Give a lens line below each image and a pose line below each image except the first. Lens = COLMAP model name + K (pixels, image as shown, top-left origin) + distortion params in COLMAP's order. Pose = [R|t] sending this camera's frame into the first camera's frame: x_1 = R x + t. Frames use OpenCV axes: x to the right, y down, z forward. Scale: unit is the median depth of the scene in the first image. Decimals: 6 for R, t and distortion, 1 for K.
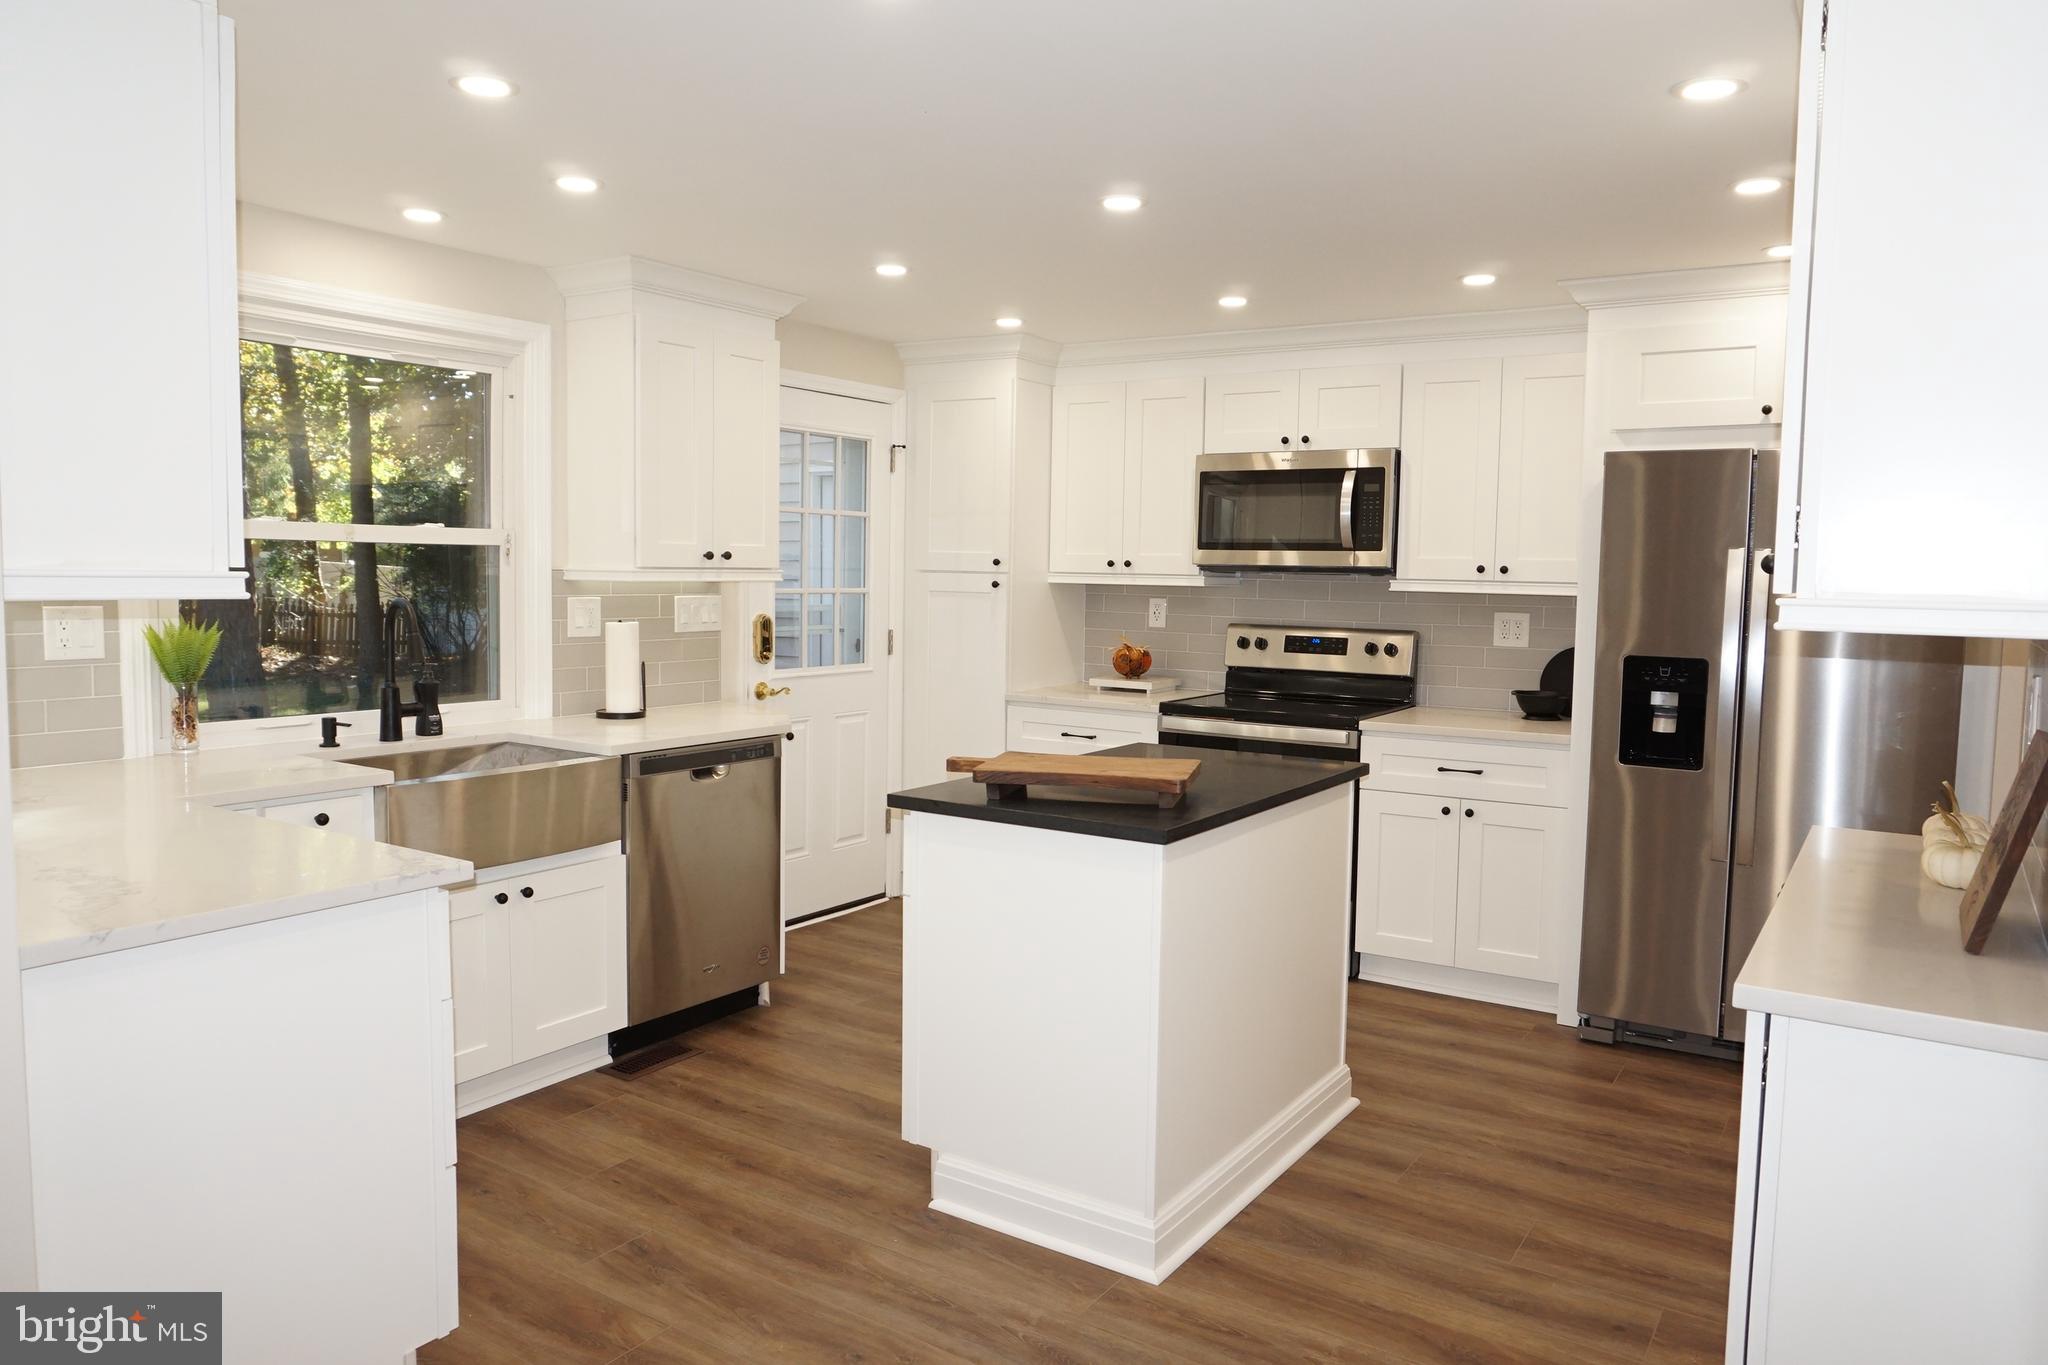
lens RADIAL K [[1382.1, 0, 1024.0], [0, 1382.1, 682.5], [0, 0, 1]] dist [-0.043347, 0.001728]
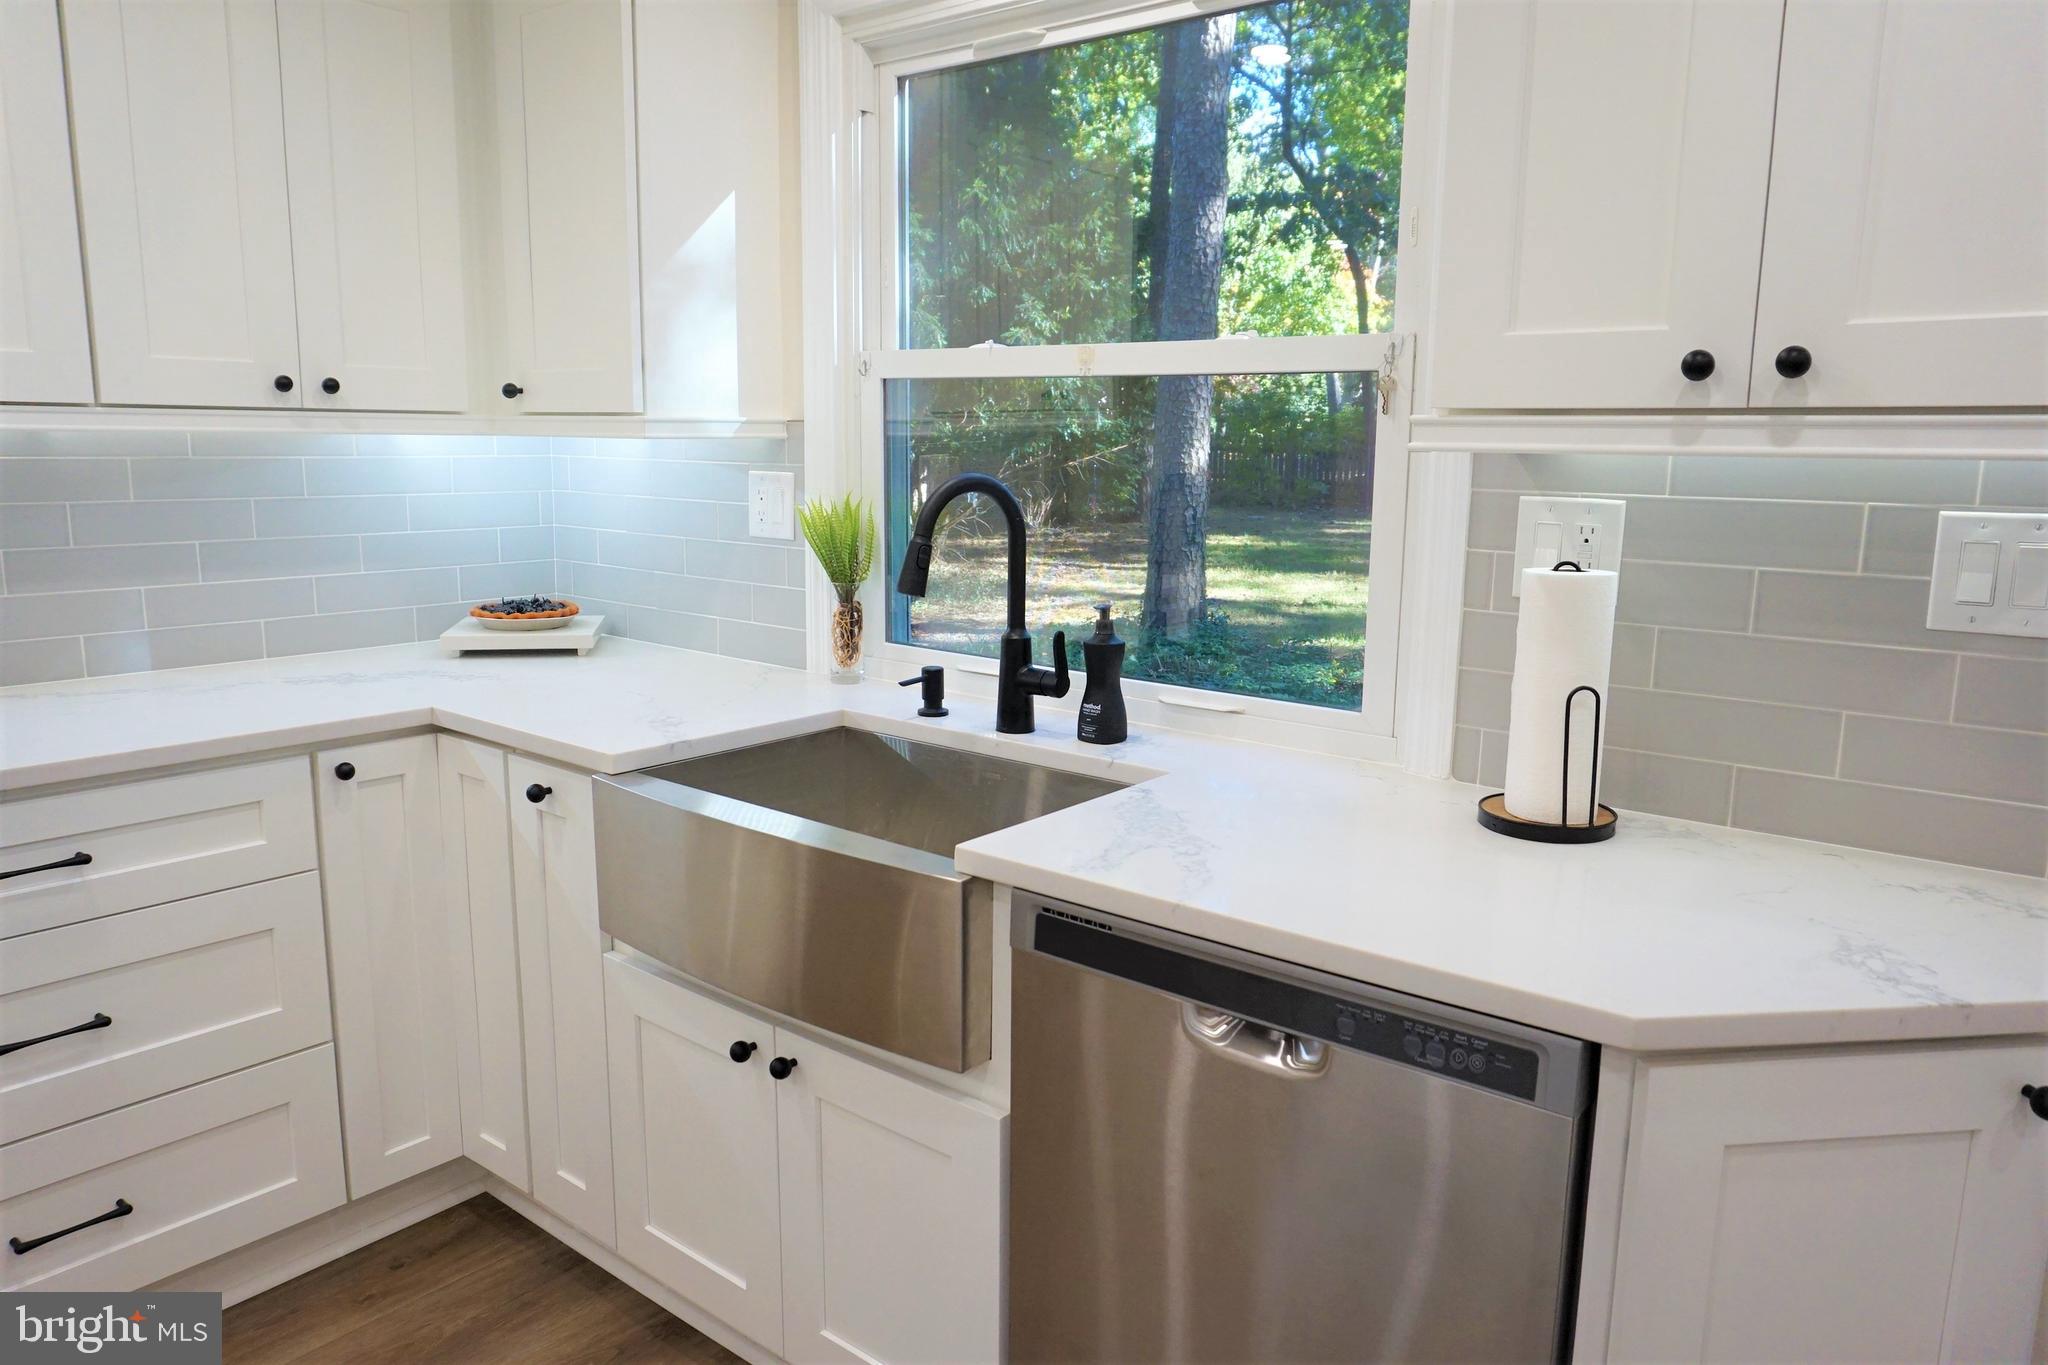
lens RADIAL K [[1383.5, 0, 1024.0], [0, 1383.5, 682.5], [0, 0, 1]] dist [-0.008455, 0.001887]
pose [[-0.106299, 0.159612, -0.981440, 0.071548], [-0.095003, 0.980887, 0.169811, -0.055822], [0.989785, 0.111291, -0.089104, 0.789653]]
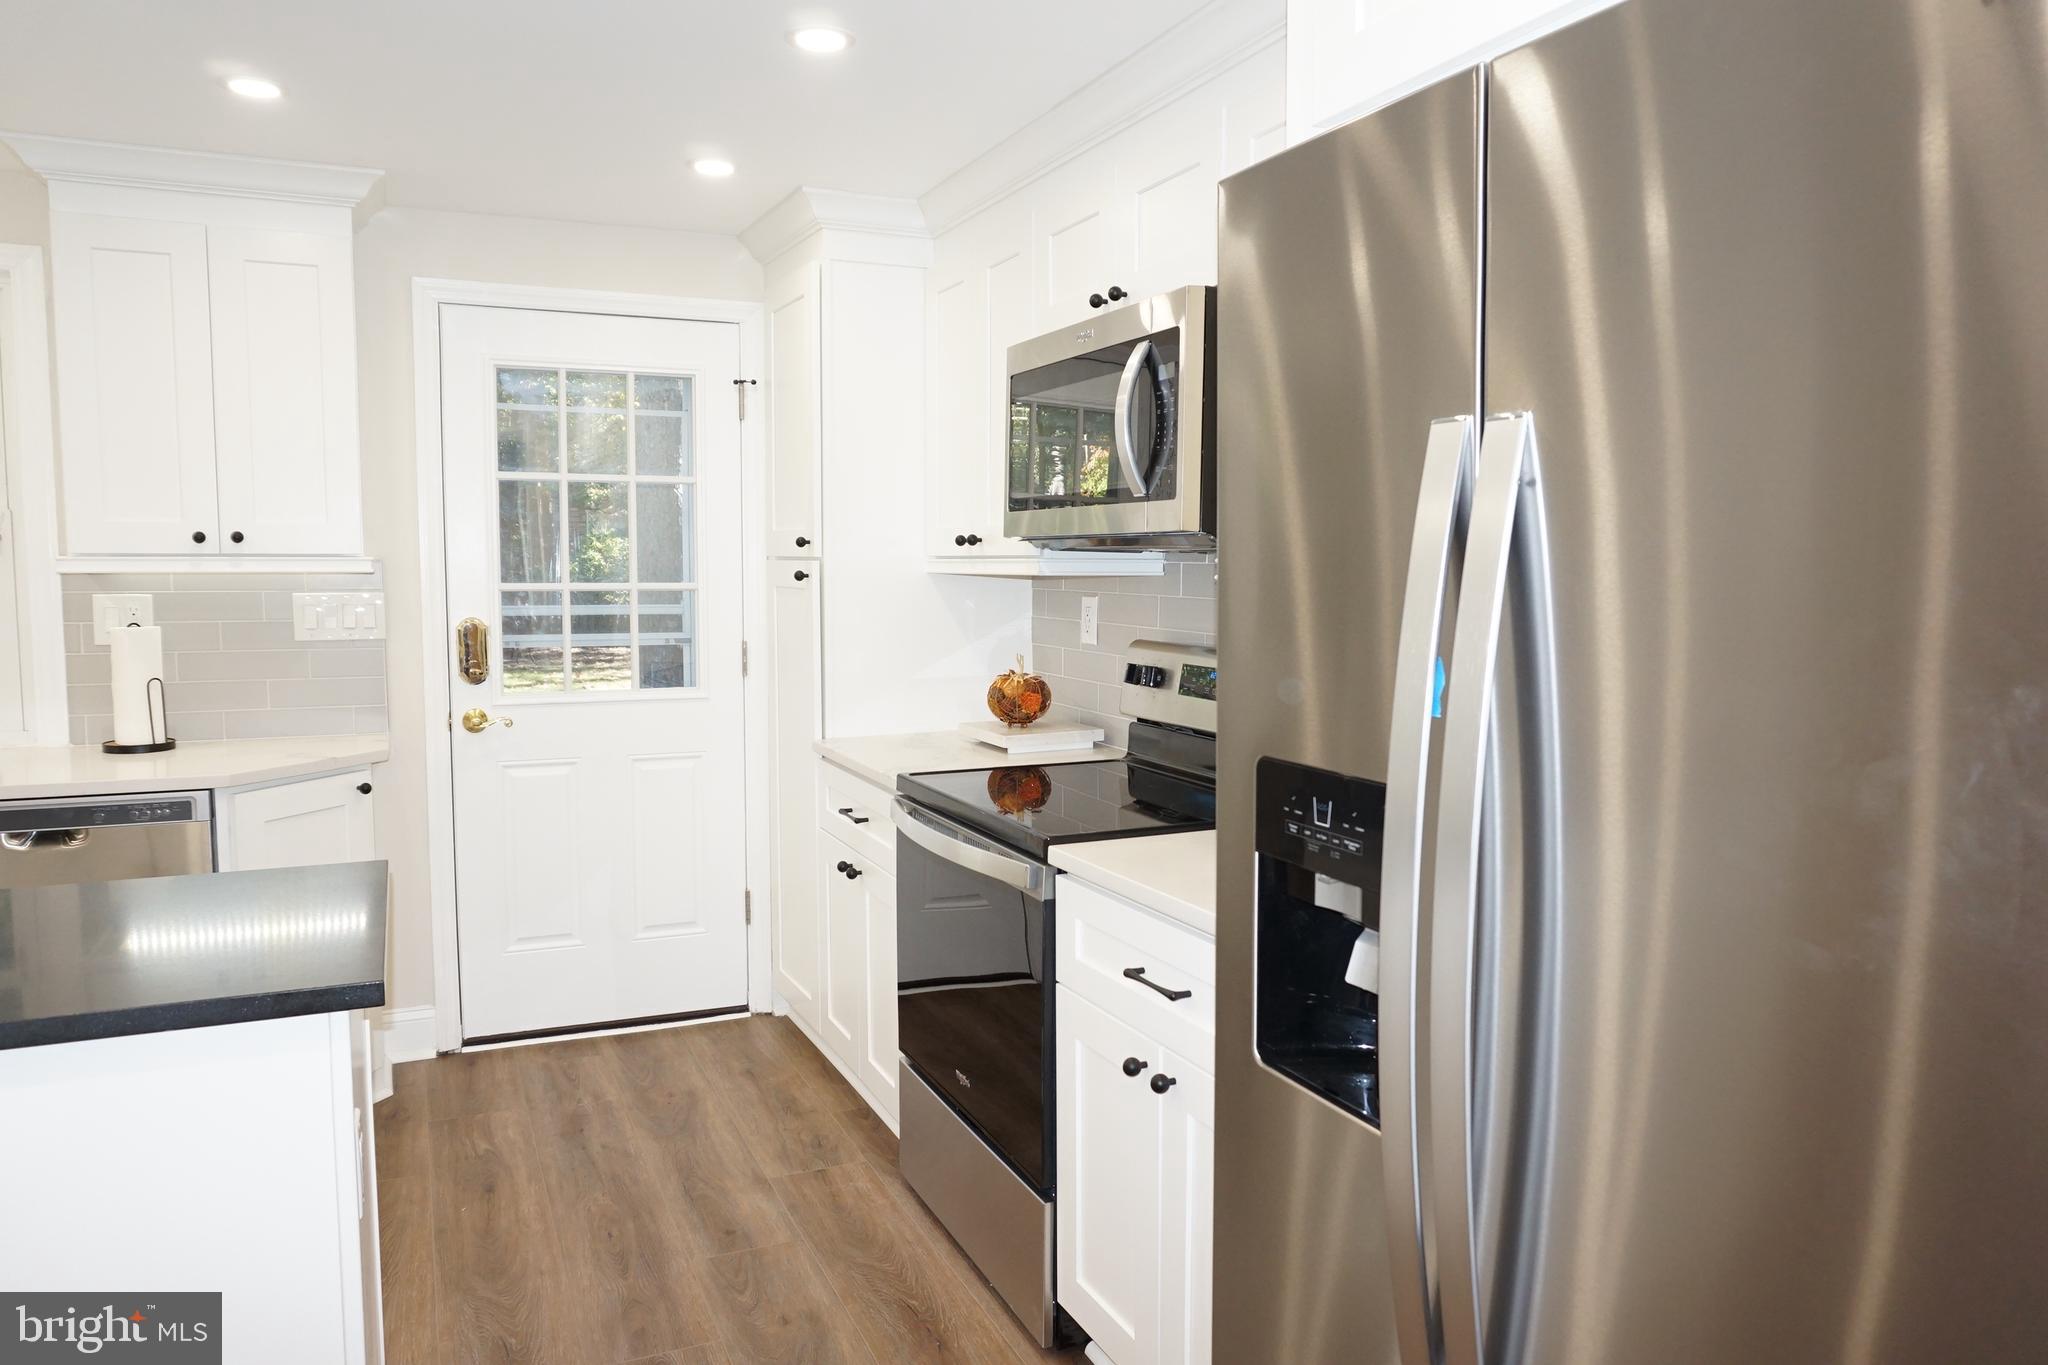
lens RADIAL K [[1383.5, 0, 1024.0], [0, 1383.5, 682.5], [0, 0, 1]] dist [-0.008455, 0.001887]
pose [[0.836968, 0.034197, -0.546182, 0.478153], [-0.033287, 0.999379, 0.011564, -0.034181], [0.546239, 0.008502, 0.837586, 0.553806]]
